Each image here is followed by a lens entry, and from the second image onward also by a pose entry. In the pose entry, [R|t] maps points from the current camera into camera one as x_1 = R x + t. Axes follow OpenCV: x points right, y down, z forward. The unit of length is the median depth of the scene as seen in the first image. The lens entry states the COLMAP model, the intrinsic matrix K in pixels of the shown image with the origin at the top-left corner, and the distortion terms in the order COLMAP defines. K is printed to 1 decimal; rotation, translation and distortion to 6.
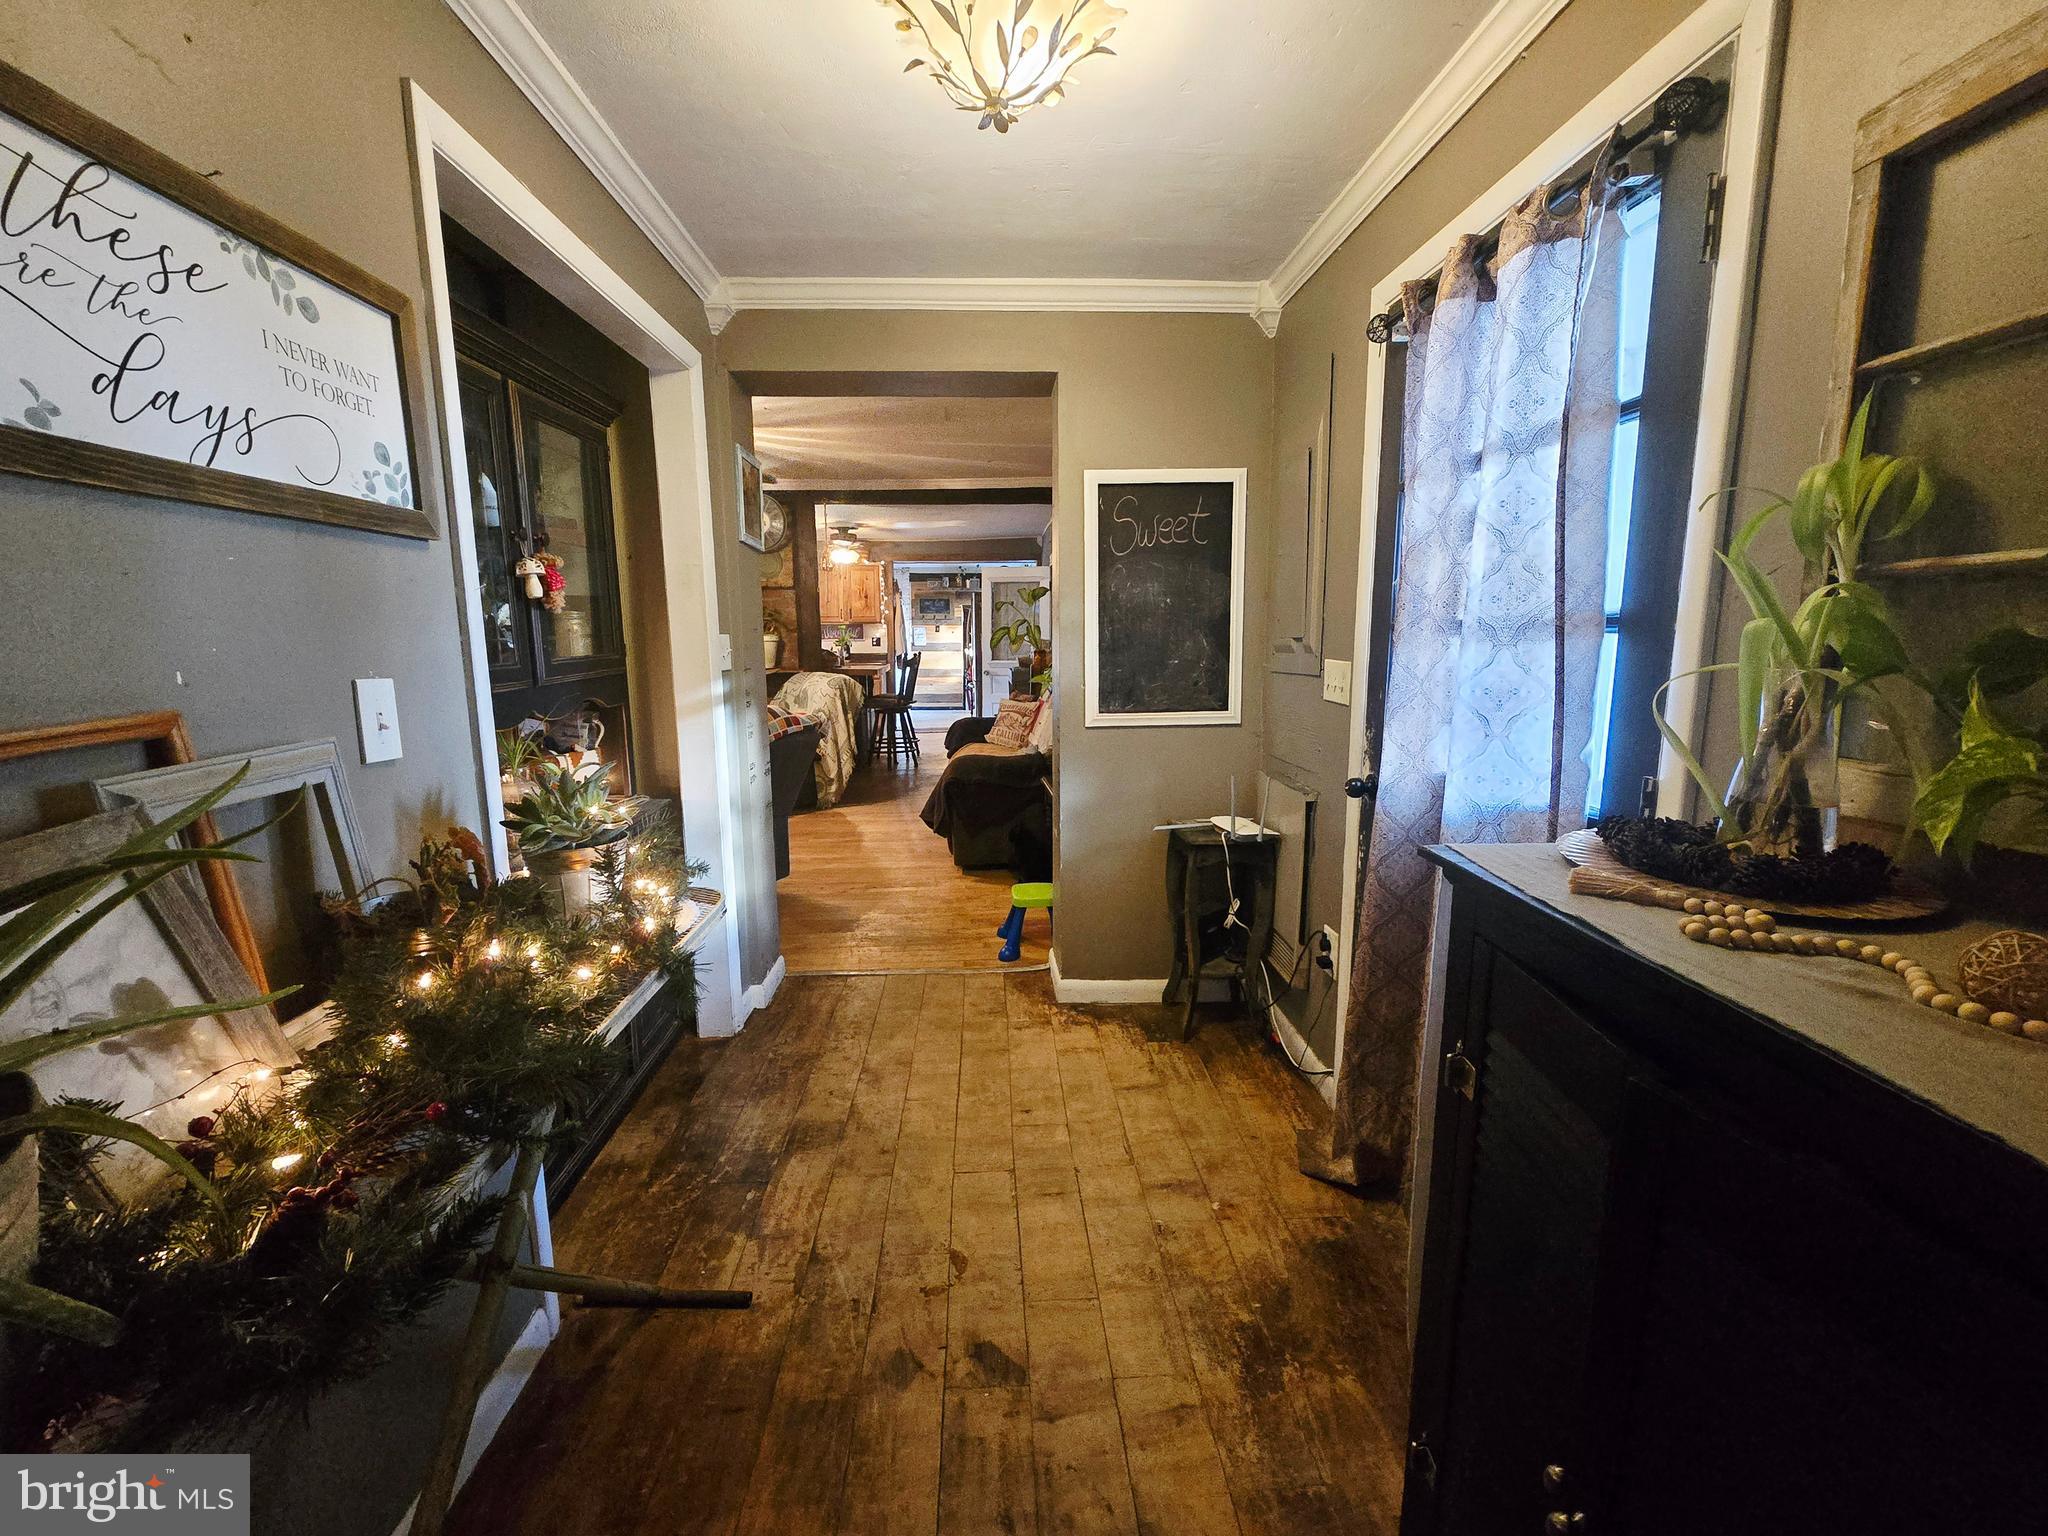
lens RADIAL K [[839.6, 0, 1014.8], [0, 839.6, 773.1], [0, 0, 1]] dist [-0.005292, 0.000327]
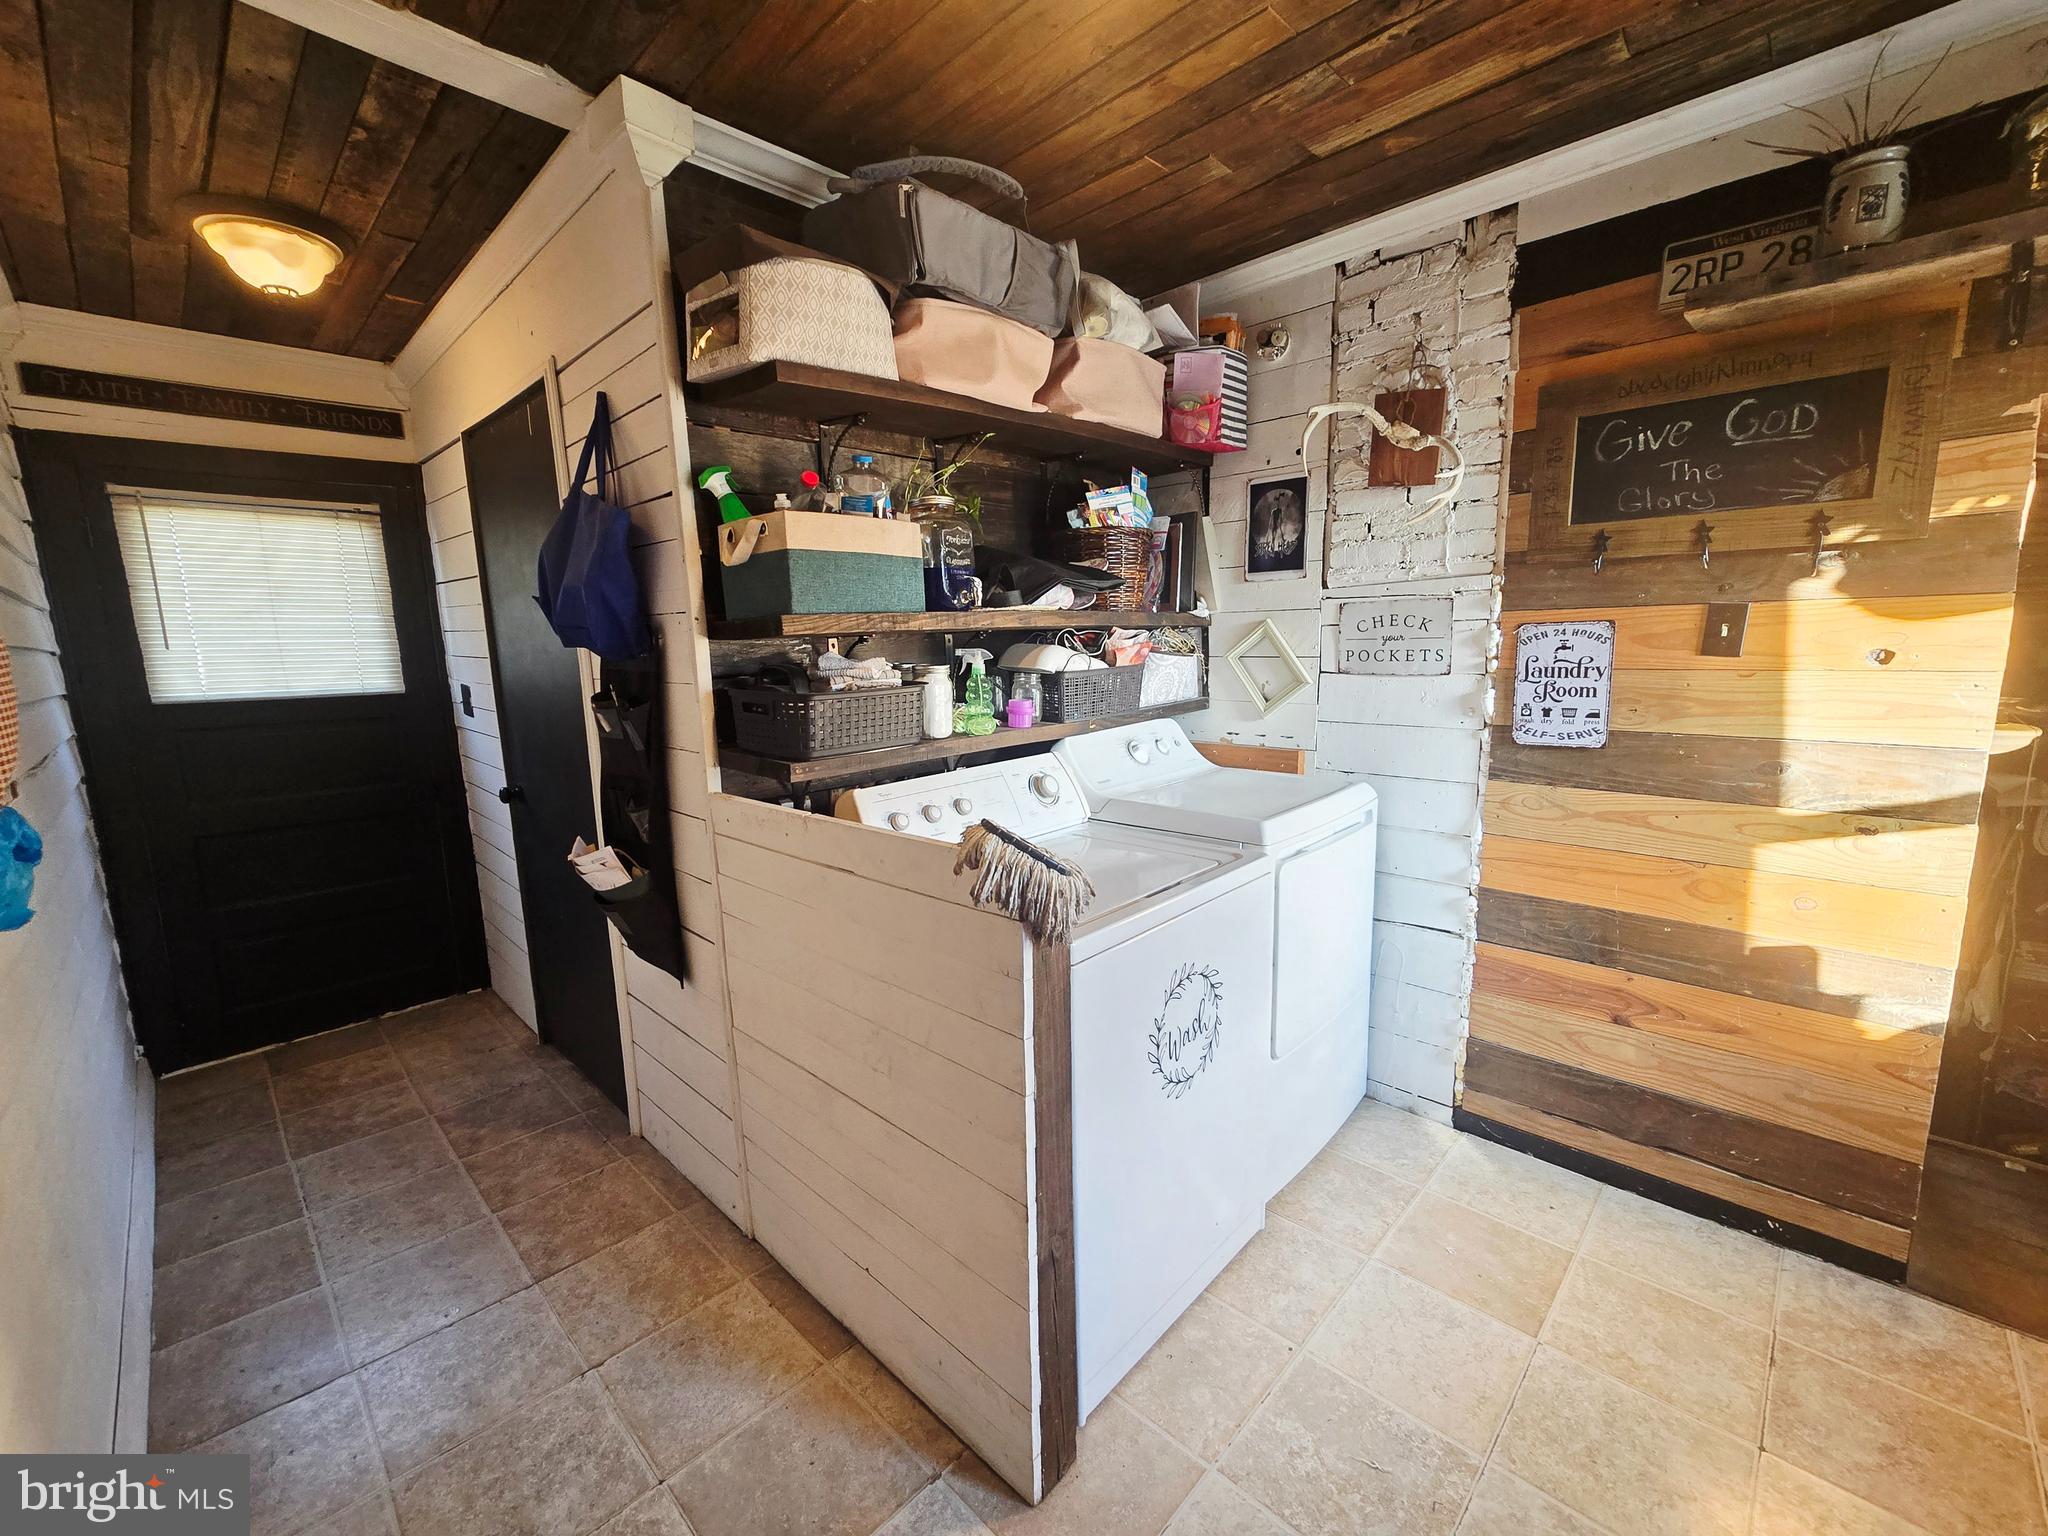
lens RADIAL K [[839.2, 0, 1024.0], [0, 839.2, 768.0], [0, 0, 1]] dist [-0.001457, 0.000071]
pose [[0.683247, 0.101371, -0.723117, -0.070915], [-0.098278, 0.994072, 0.046496, -0.148968], [0.723544, 0.039299, 0.689159, 0.849488]]
